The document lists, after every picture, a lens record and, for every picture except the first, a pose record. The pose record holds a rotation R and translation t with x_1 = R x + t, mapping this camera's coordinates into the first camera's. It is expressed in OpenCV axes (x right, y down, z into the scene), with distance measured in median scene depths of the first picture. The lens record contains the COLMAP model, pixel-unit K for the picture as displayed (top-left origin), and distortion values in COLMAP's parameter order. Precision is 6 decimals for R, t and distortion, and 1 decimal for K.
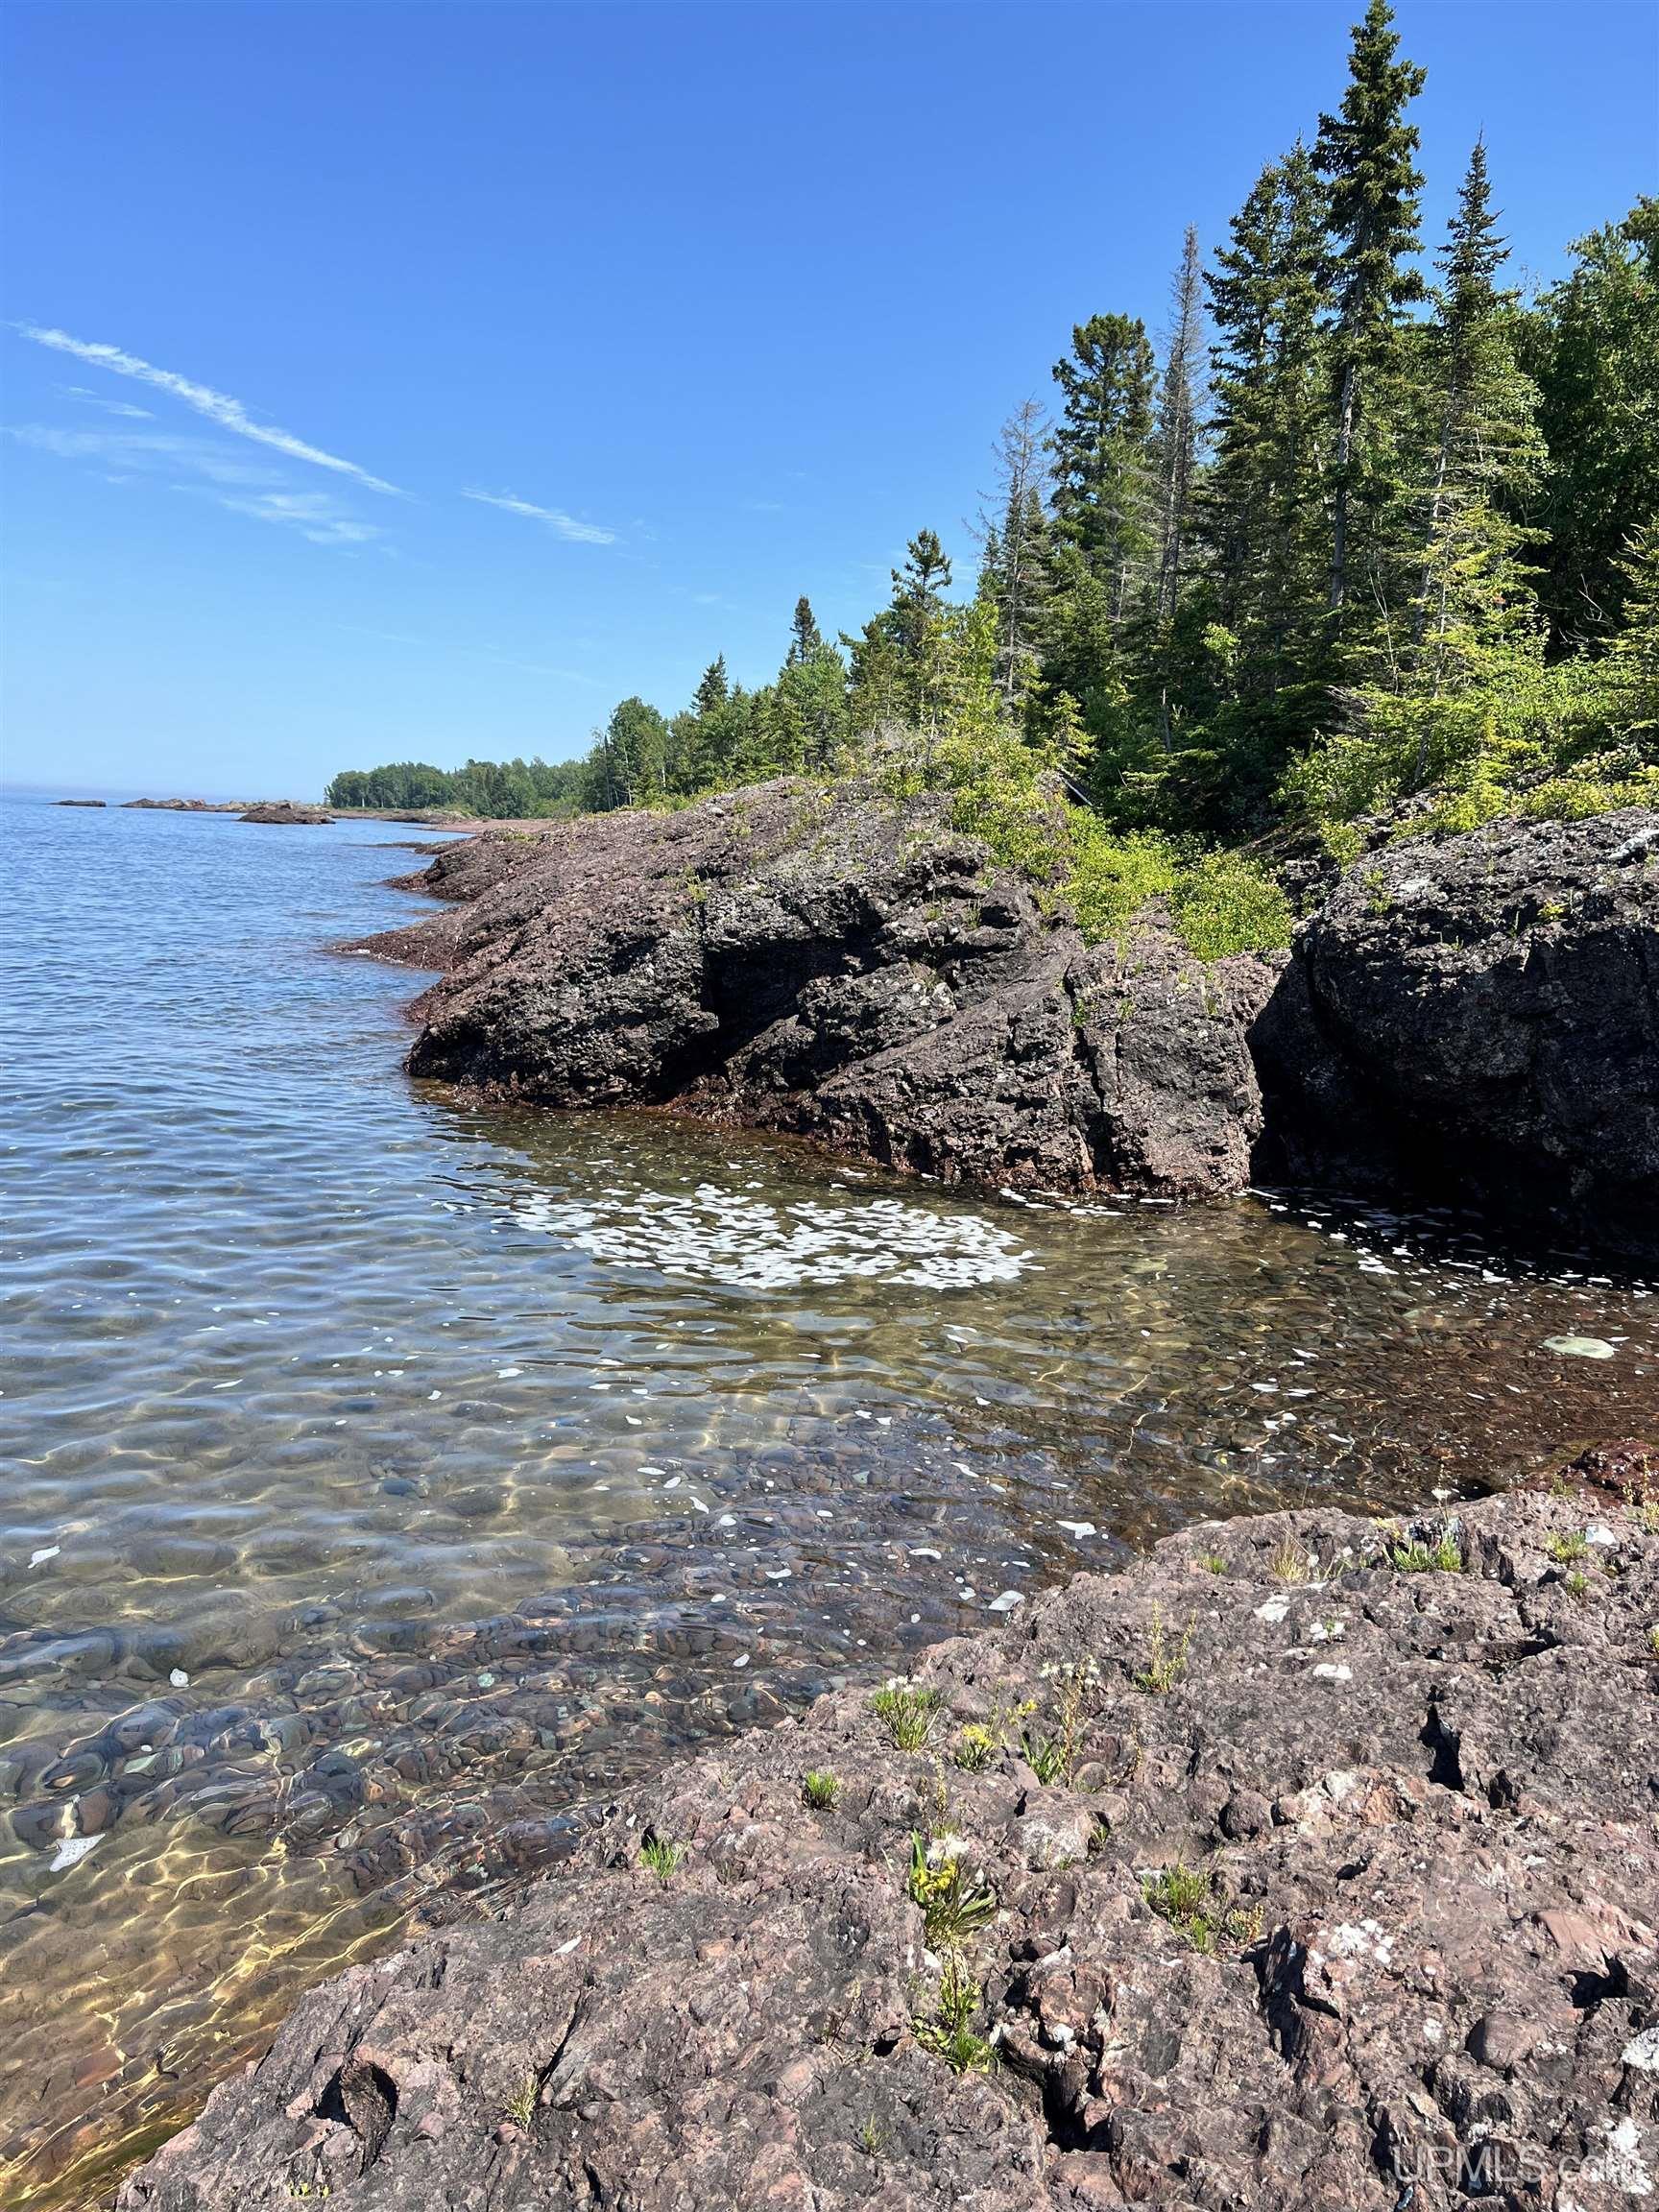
lens RADIAL K [[1623.6, 0, 827.9], [0, 1623.6, 1160.7], [0, 0, 1]] dist [0.125069, -0.295160]
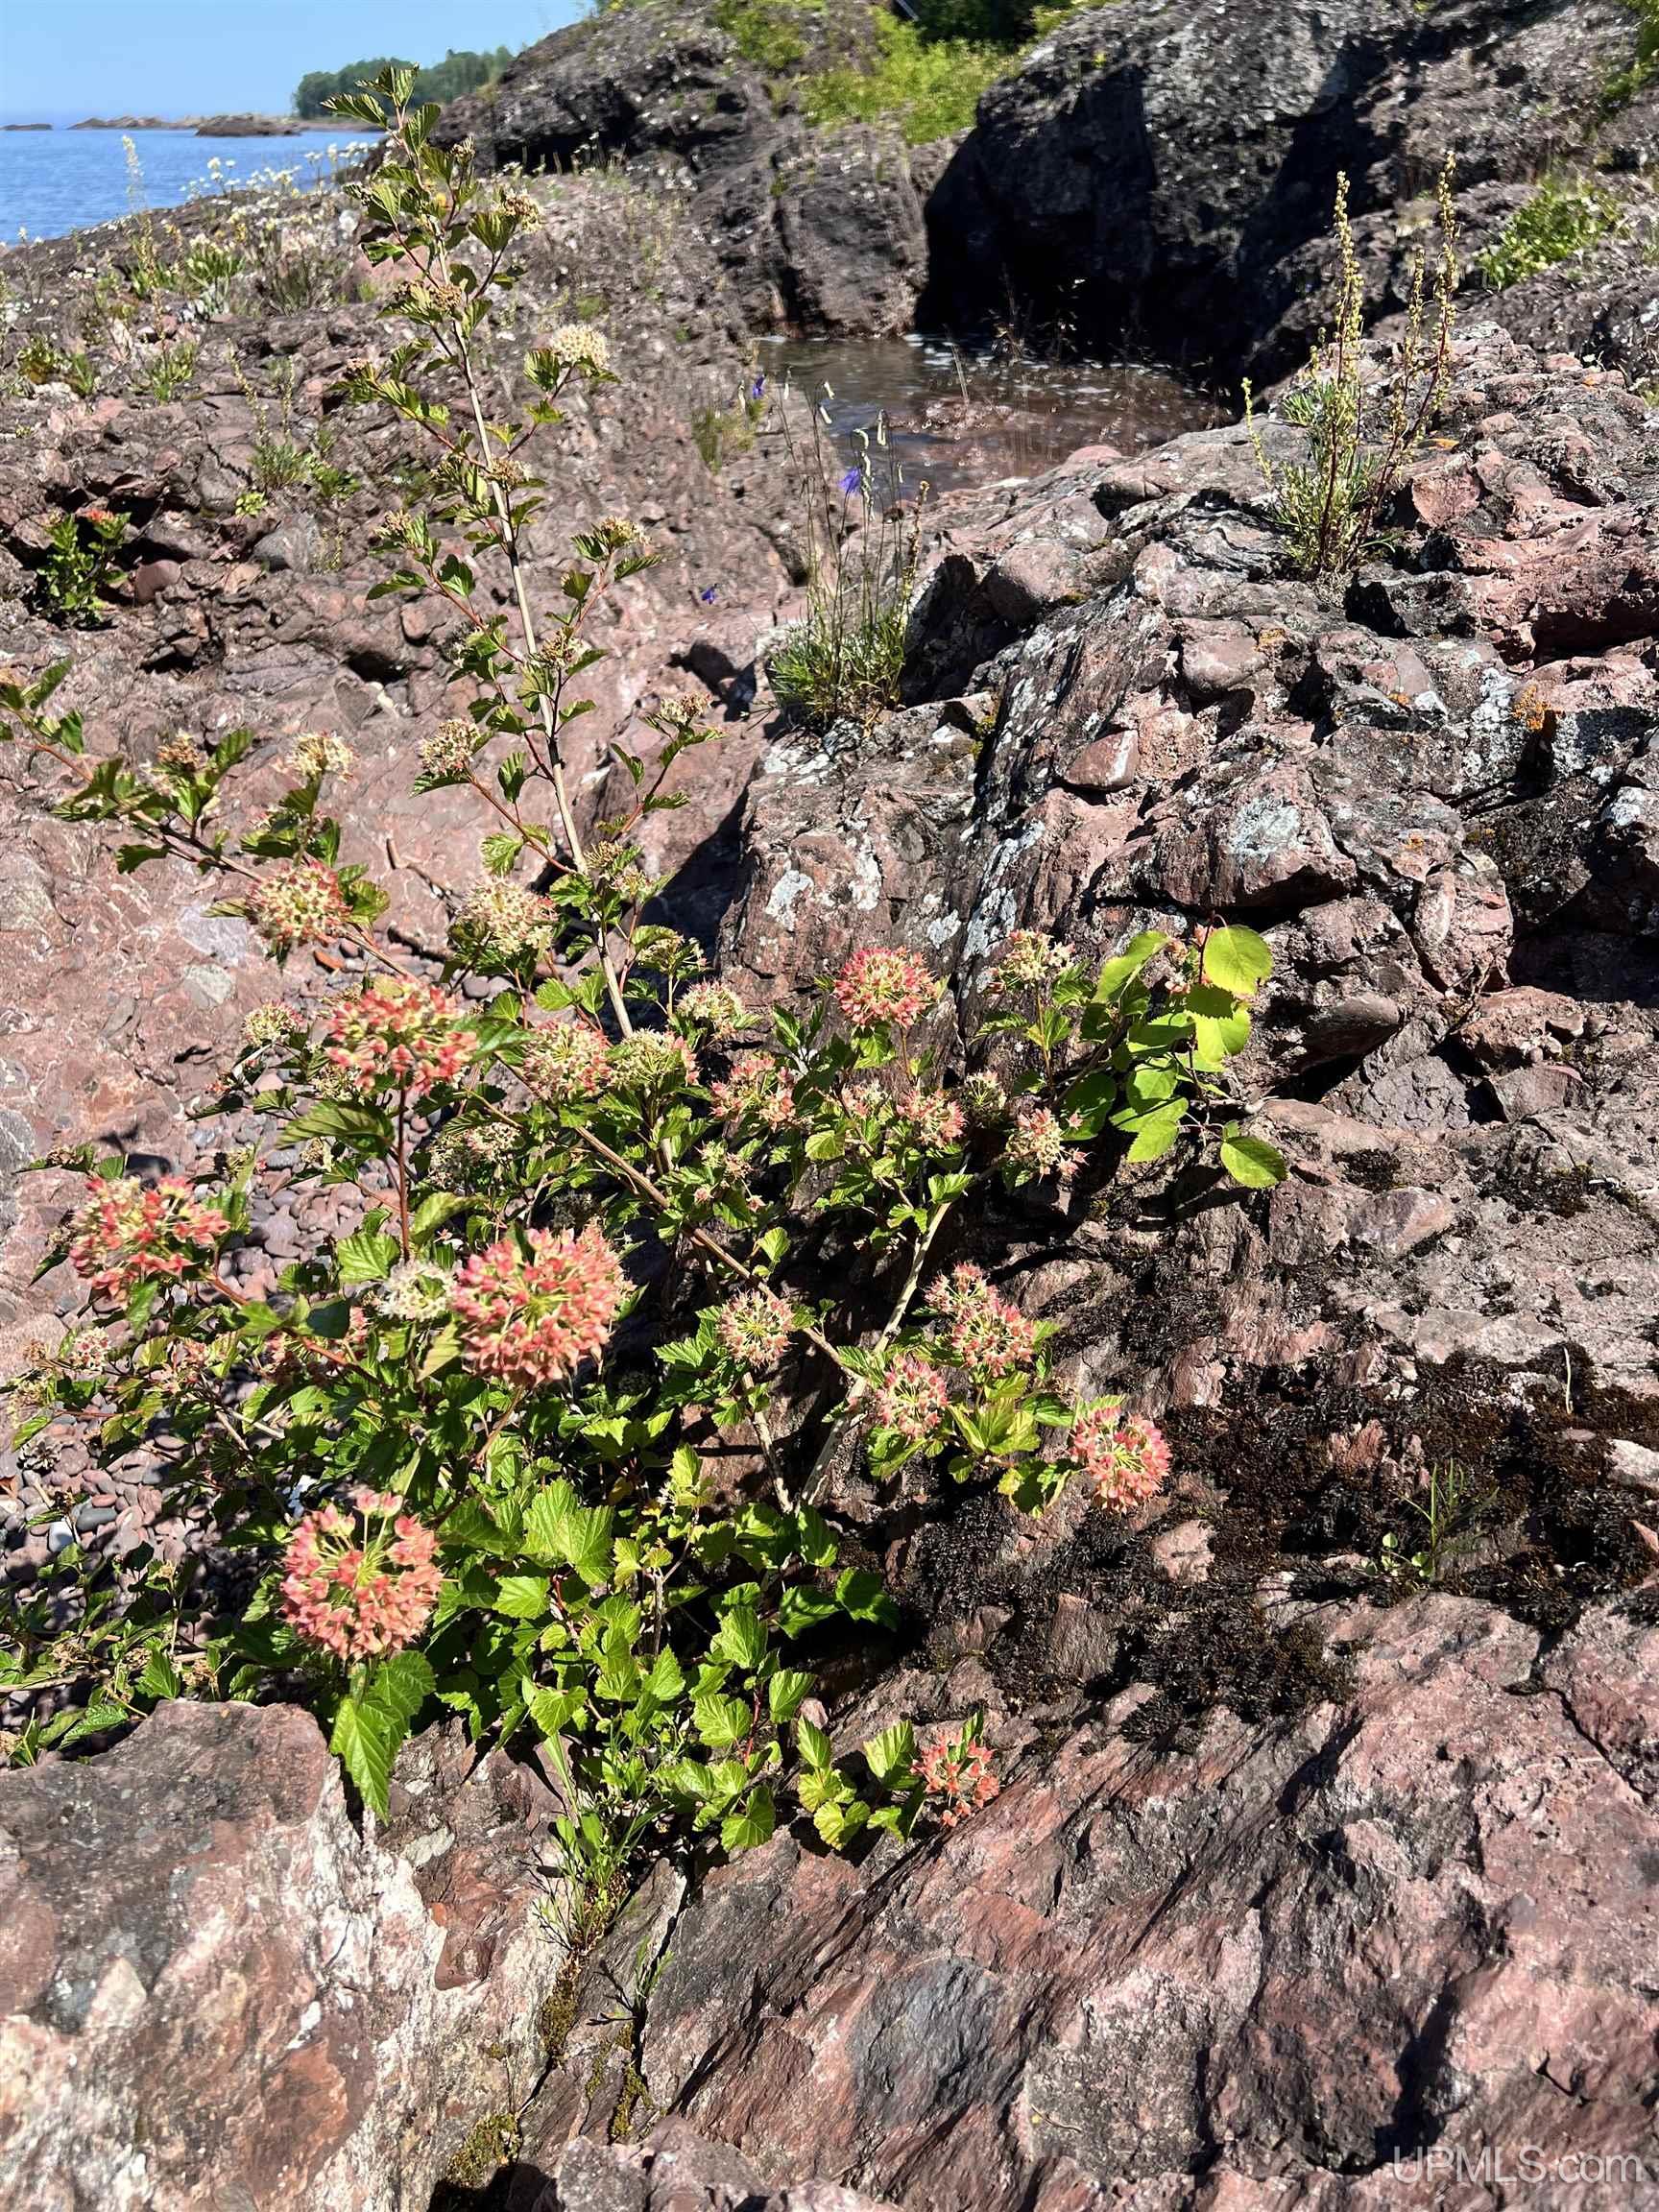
lens RADIAL K [[1675.6, 0, 827.8], [0, 1675.6, 1157.1], [0, 0, 1]] dist [0.055284, -0.067962]
pose [[0.998901, -0.013707, -0.044821, 0.219228], [0.028077, 0.940716, 0.338030, 0.158351], [0.037531, -0.338917, 0.940067, -0.427014]]
